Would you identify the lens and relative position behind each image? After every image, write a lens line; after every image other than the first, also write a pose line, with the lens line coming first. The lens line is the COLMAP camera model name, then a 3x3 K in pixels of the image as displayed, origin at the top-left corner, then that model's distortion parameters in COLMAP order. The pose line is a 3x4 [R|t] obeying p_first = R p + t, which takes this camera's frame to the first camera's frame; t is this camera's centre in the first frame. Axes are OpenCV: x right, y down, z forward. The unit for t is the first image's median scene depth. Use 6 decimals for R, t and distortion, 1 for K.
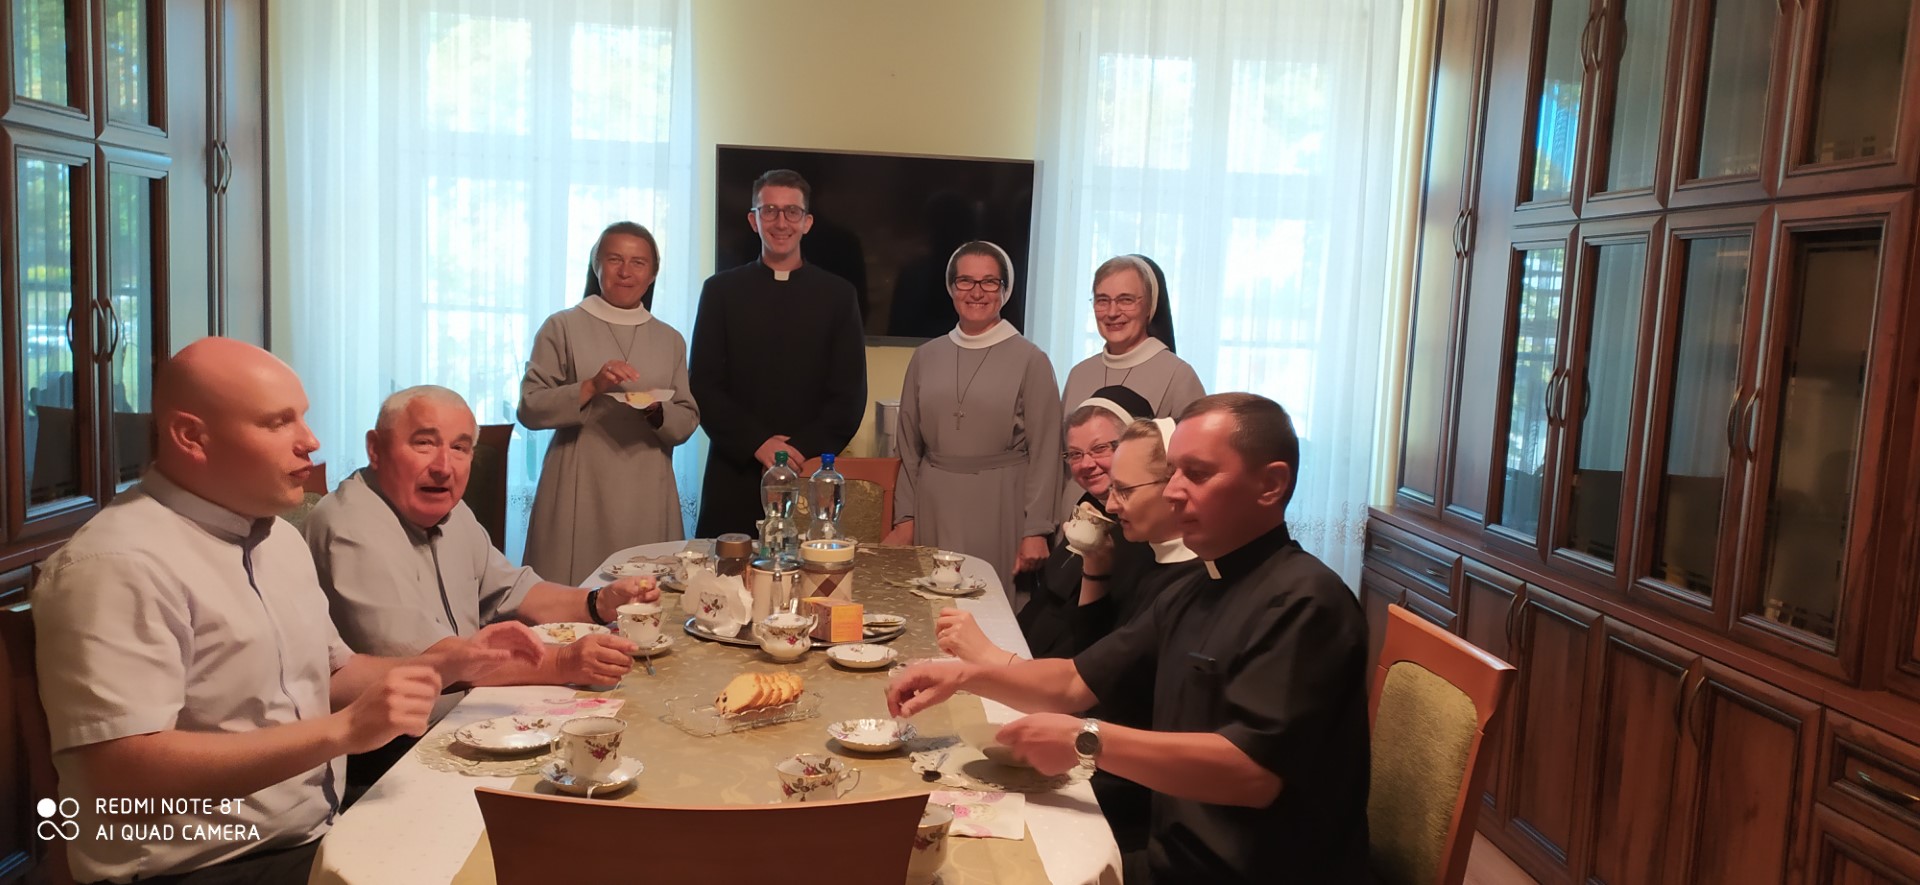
lens RADIAL K [[1423.8, 0, 960.0], [0, 1423.8, 442.5], [0, 0, 1]] dist [0.039884, -0.002896]
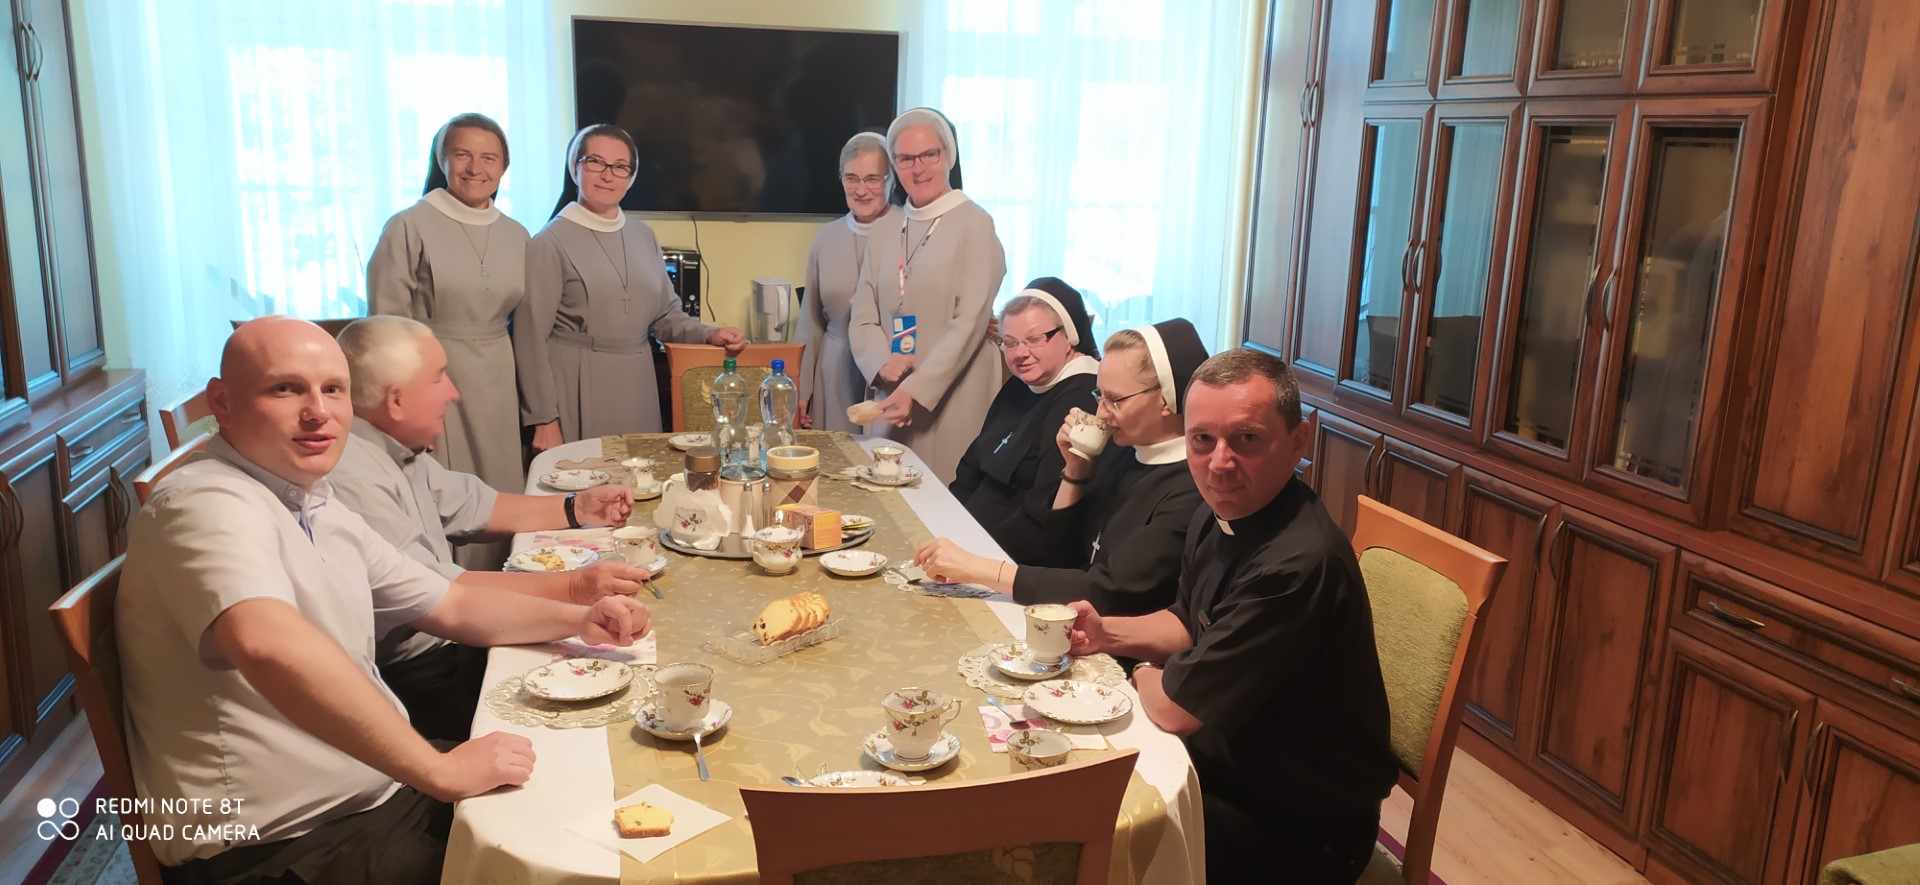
lens RADIAL K [[1399.3, 0, 960.0], [0, 1399.3, 442.5], [0, 0, 1]] dist [0.000218, 0.044687]
pose [[0.985199, -0.053734, 0.162776, -0.142544], [0.033787, 0.991841, 0.122922, -0.055971], [-0.168053, -0.115603, 0.978976, -0.001108]]
